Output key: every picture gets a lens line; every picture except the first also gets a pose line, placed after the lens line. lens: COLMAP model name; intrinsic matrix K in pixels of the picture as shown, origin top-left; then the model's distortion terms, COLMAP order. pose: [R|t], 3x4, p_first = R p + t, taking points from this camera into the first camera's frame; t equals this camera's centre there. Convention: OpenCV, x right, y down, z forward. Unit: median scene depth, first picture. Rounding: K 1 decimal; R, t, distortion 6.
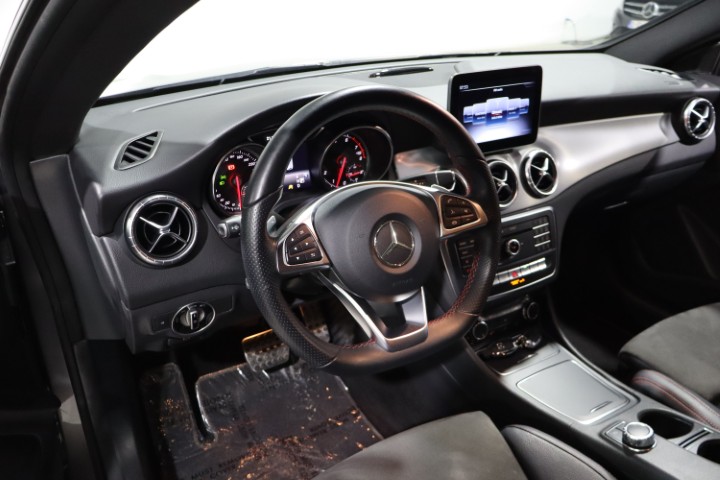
lens RADIAL K [[579.4, 0, 359.7], [0, 579.4, 292.4], [0, 0, 1]] dist [-0.002316, 0.002751]
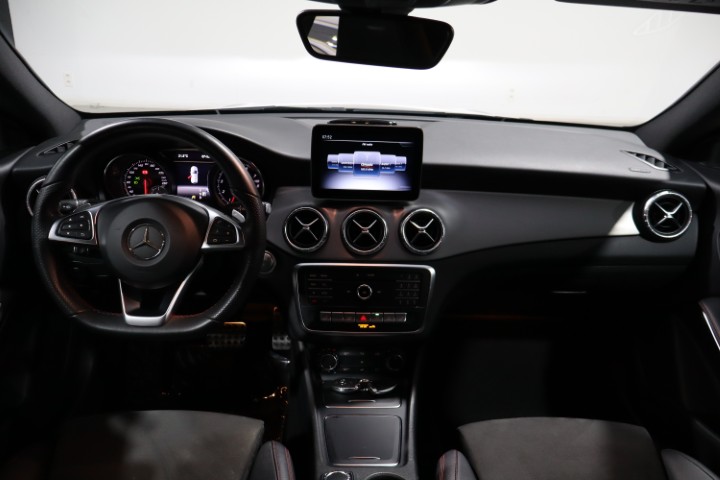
lens RADIAL K [[579.4, 0, 359.7], [0, 579.4, 292.4], [0, 0, 1]] dist [-0.002316, 0.002751]
pose [[0.881978, 0.239864, -0.405685, 0.717267], [-0.267501, 0.963484, -0.011895, -0.065557], [0.388018, 0.119012, 0.913936, 0.038881]]
